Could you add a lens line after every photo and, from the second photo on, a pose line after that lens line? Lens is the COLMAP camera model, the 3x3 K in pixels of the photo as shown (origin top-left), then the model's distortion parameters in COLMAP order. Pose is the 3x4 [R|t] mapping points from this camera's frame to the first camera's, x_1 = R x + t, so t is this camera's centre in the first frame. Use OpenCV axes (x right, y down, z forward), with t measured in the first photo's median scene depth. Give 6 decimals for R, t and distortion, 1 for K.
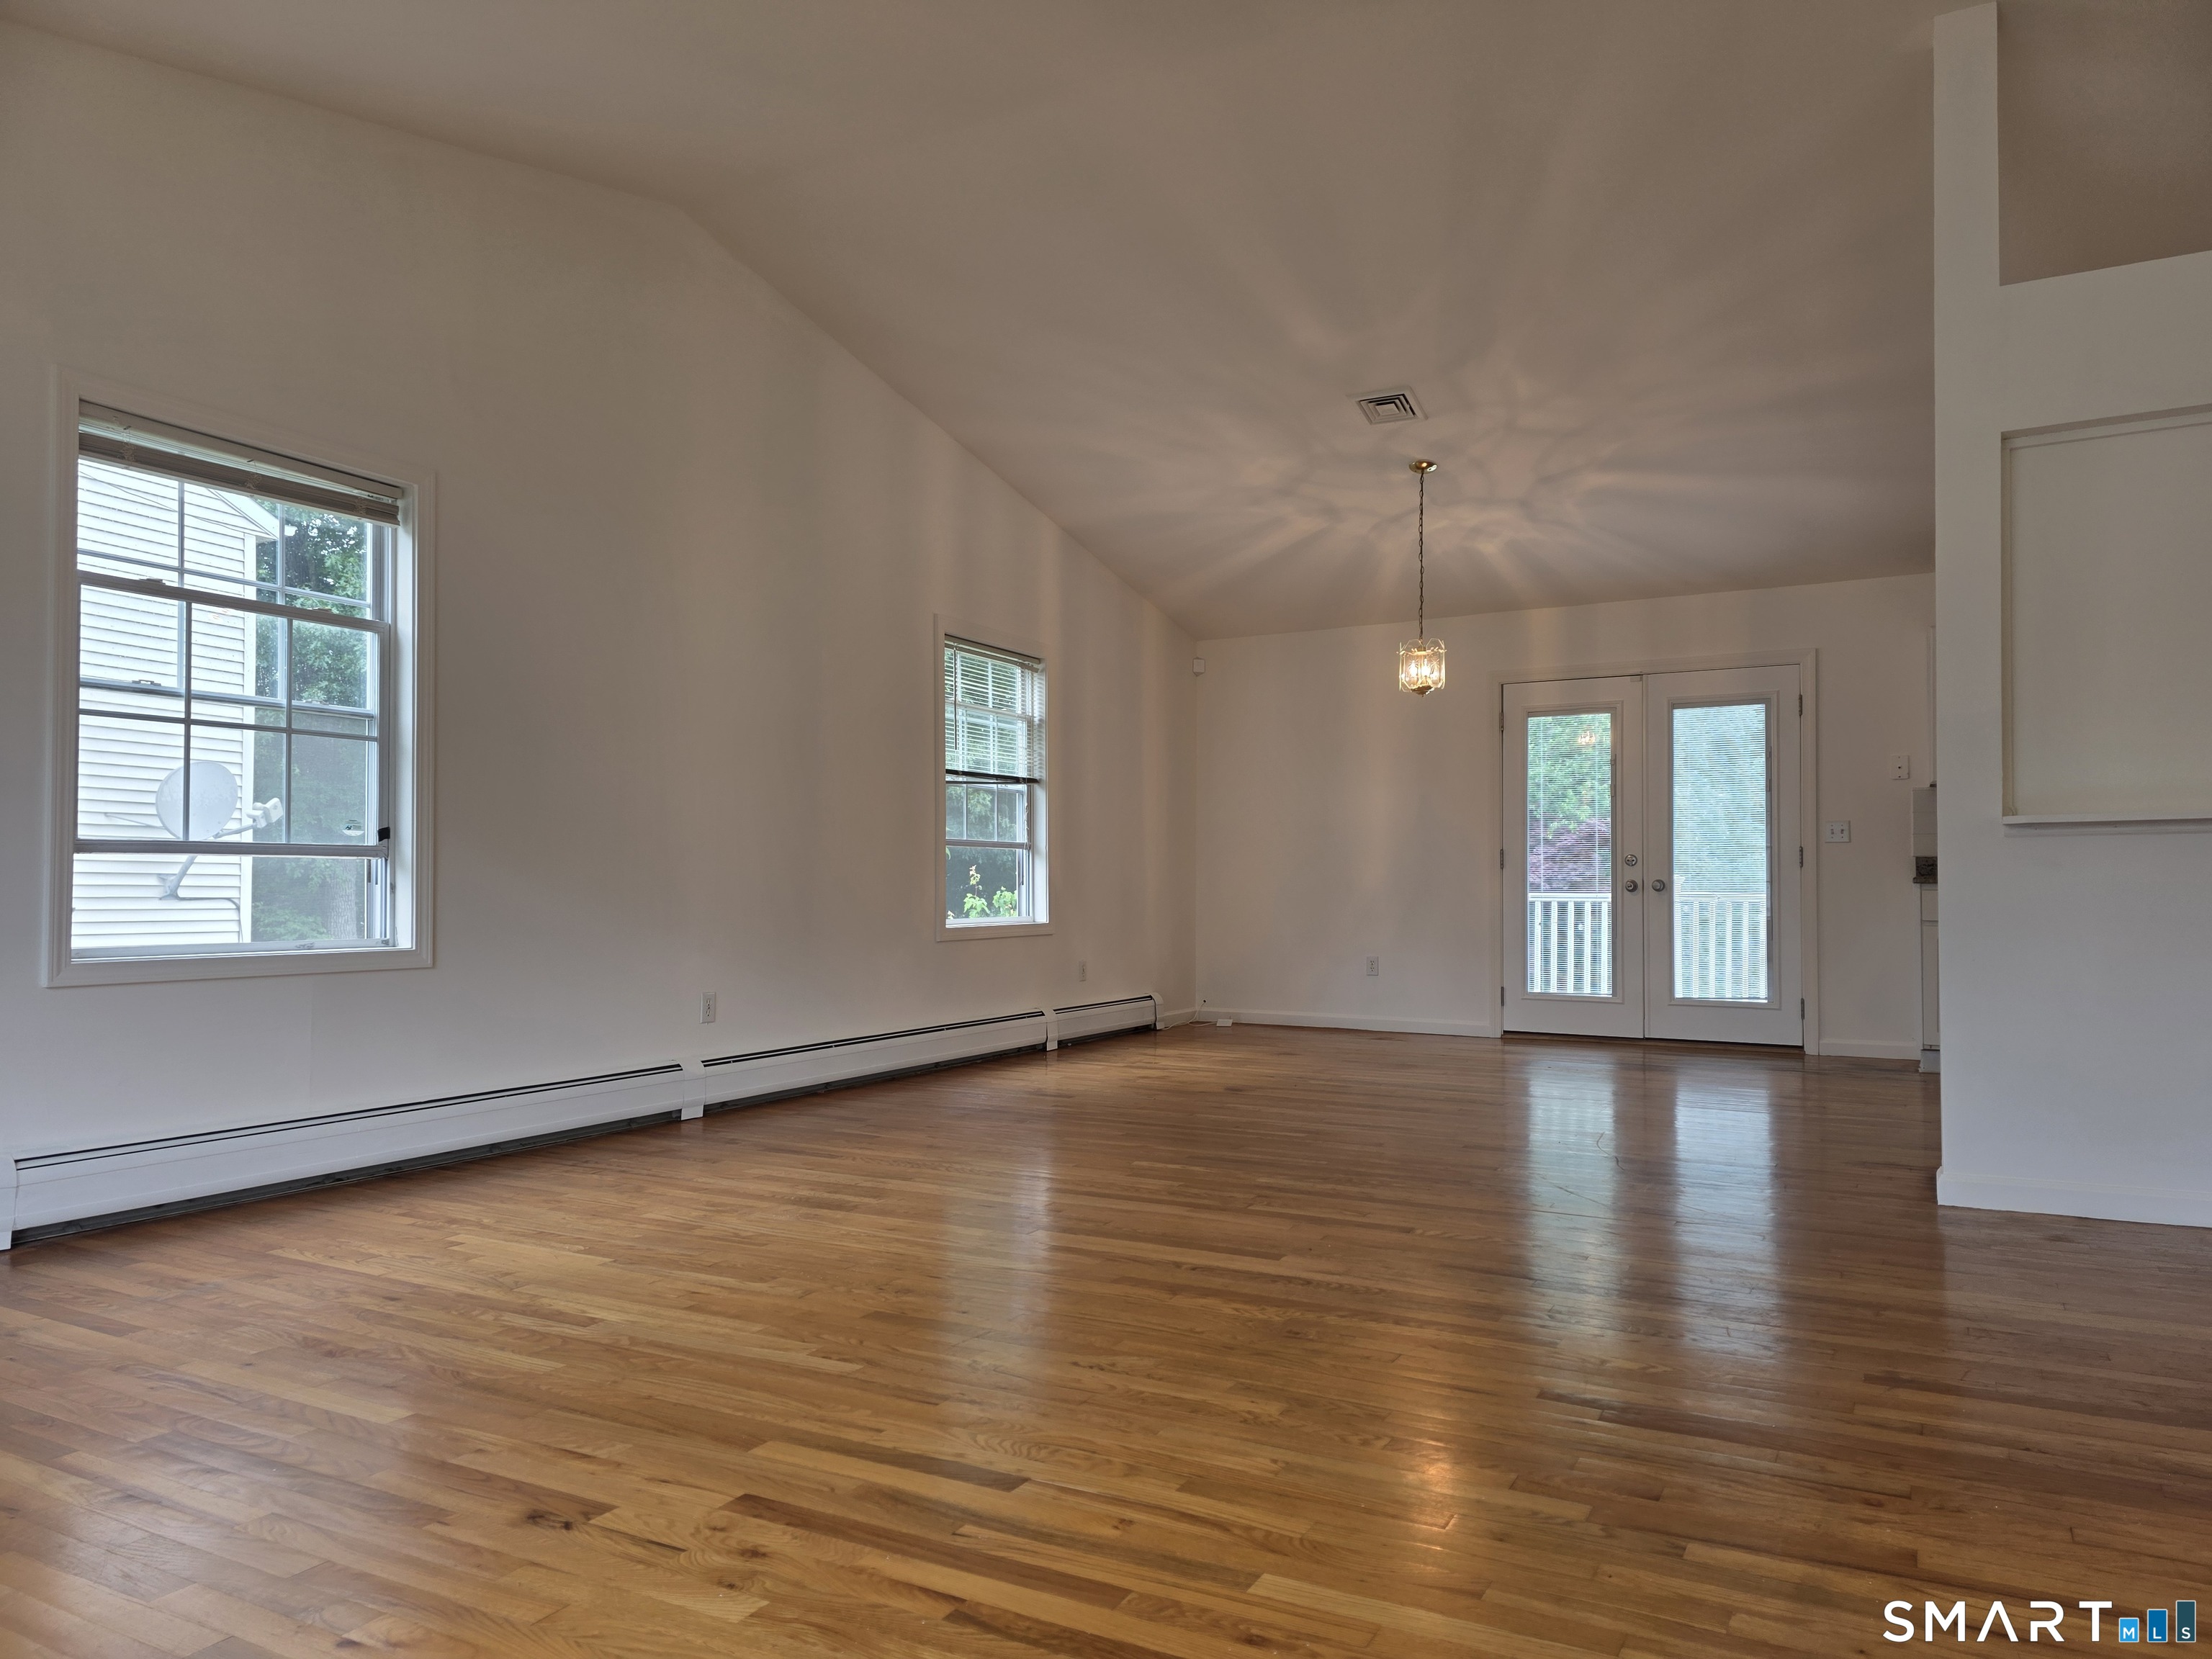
lens RADIAL K [[1472.6, 0, 1110.0], [0, 1472.6, 841.0], [0, 0, 1]] dist [0.073547, -0.059529]
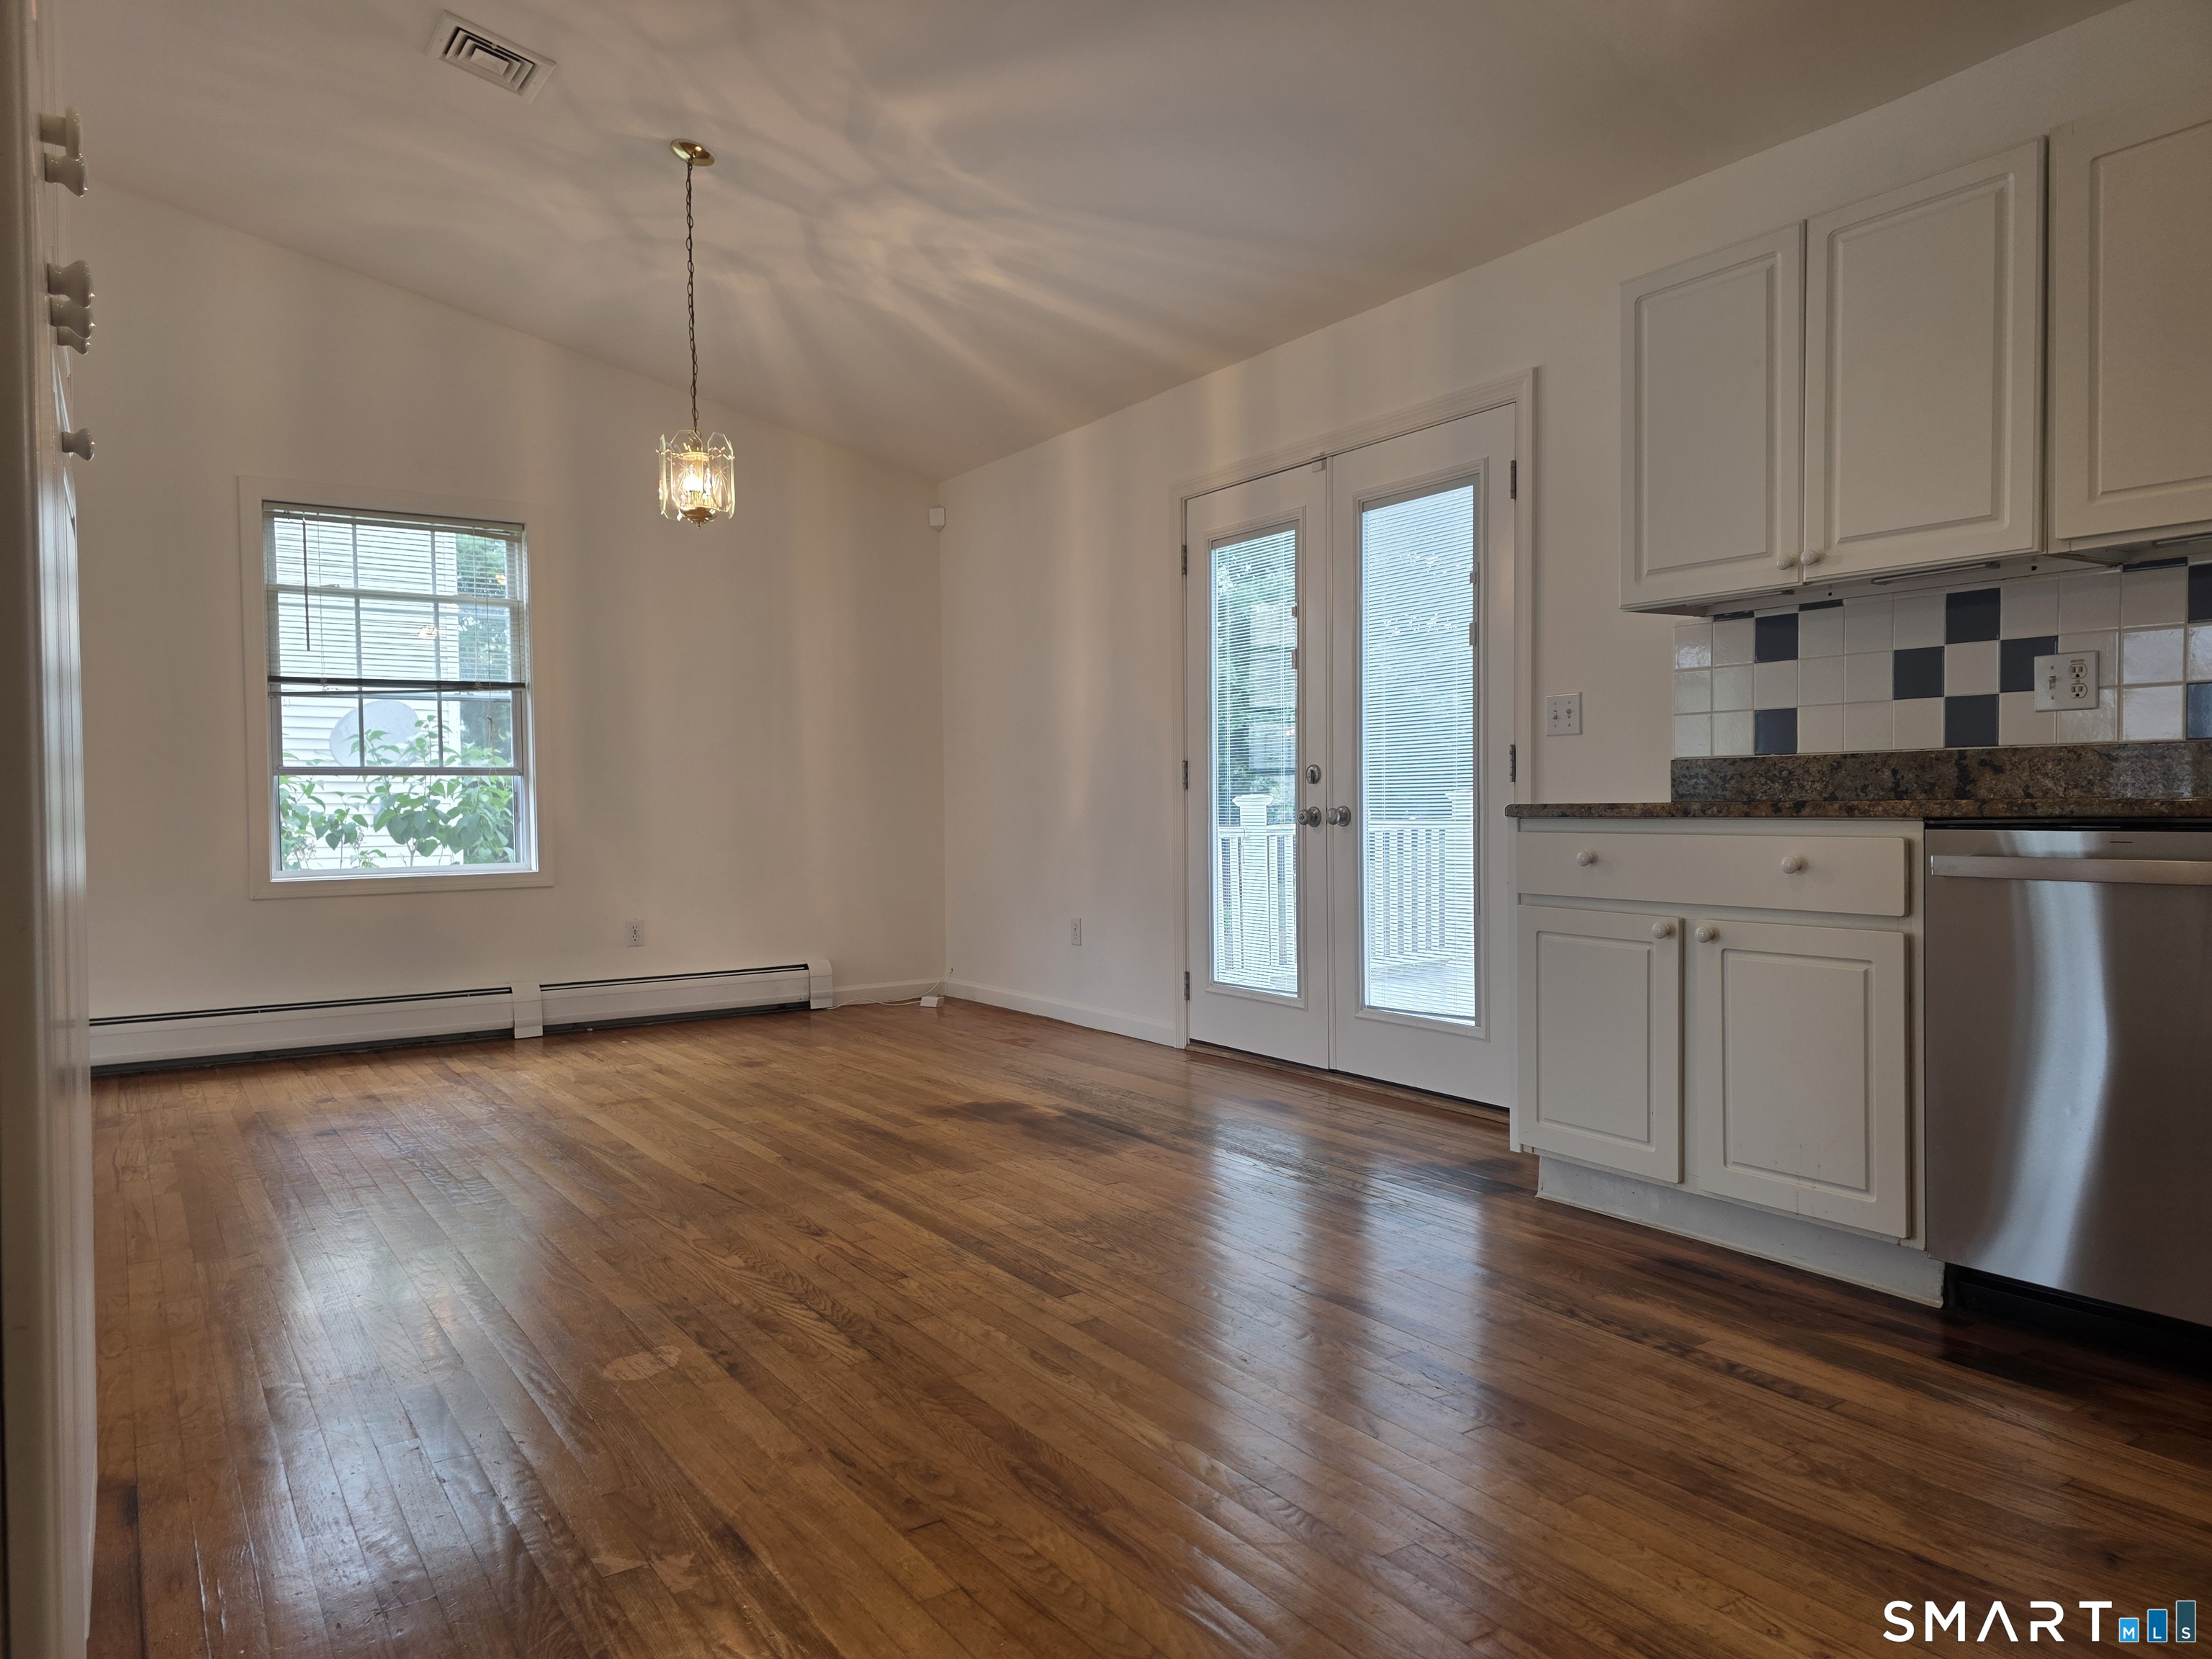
lens RADIAL K [[1472.6, 0, 1110.0], [0, 1472.6, 841.0], [0, 0, 1]] dist [0.073547, -0.059529]
pose [[0.893734, 0.000569, -0.448597, 0.556274], [0.026176, 0.998229, 0.053417, 0.006202], [0.447833, -0.059483, 0.892136, 0.436518]]
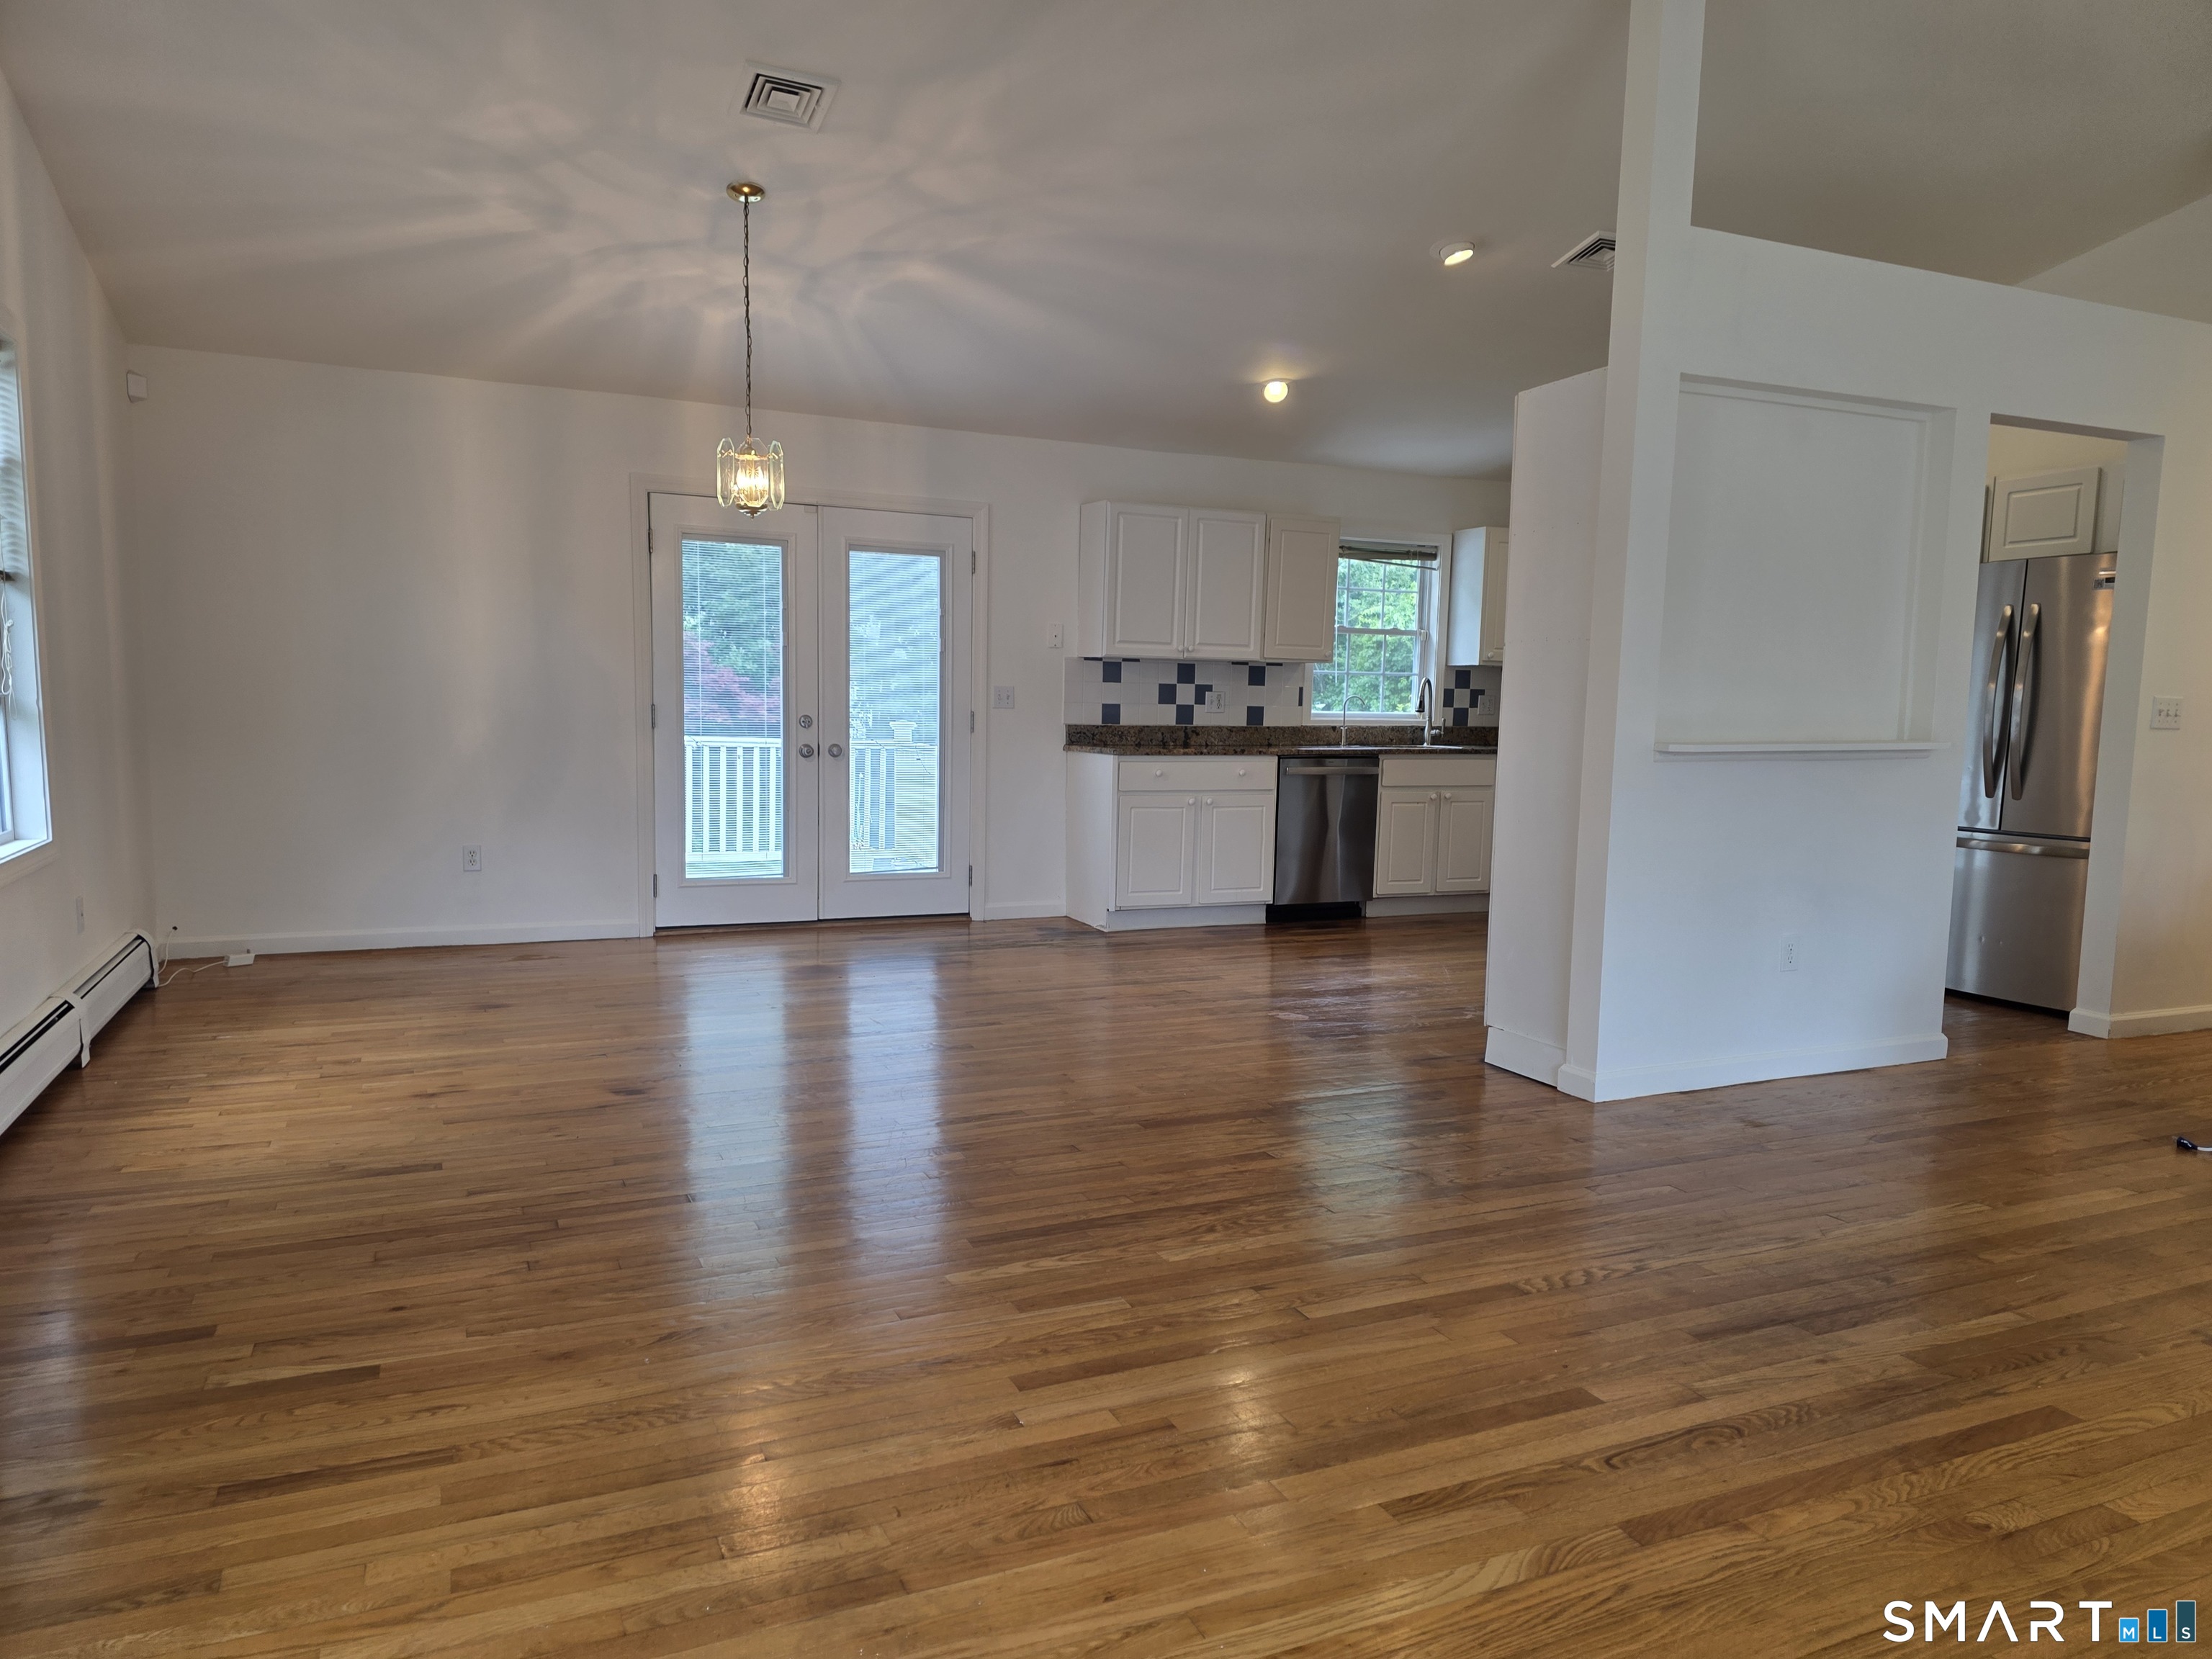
lens RADIAL K [[1466.9, 0, 1106.9], [0, 1466.9, 866.6], [0, 0, 1]] dist [0.018024, -0.001854]
pose [[0.579347, -0.082573, 0.810888, -0.260210], [-0.046546, 0.989880, 0.134055, -0.027130], [-0.813751, -0.115408, 0.569640, 0.358846]]
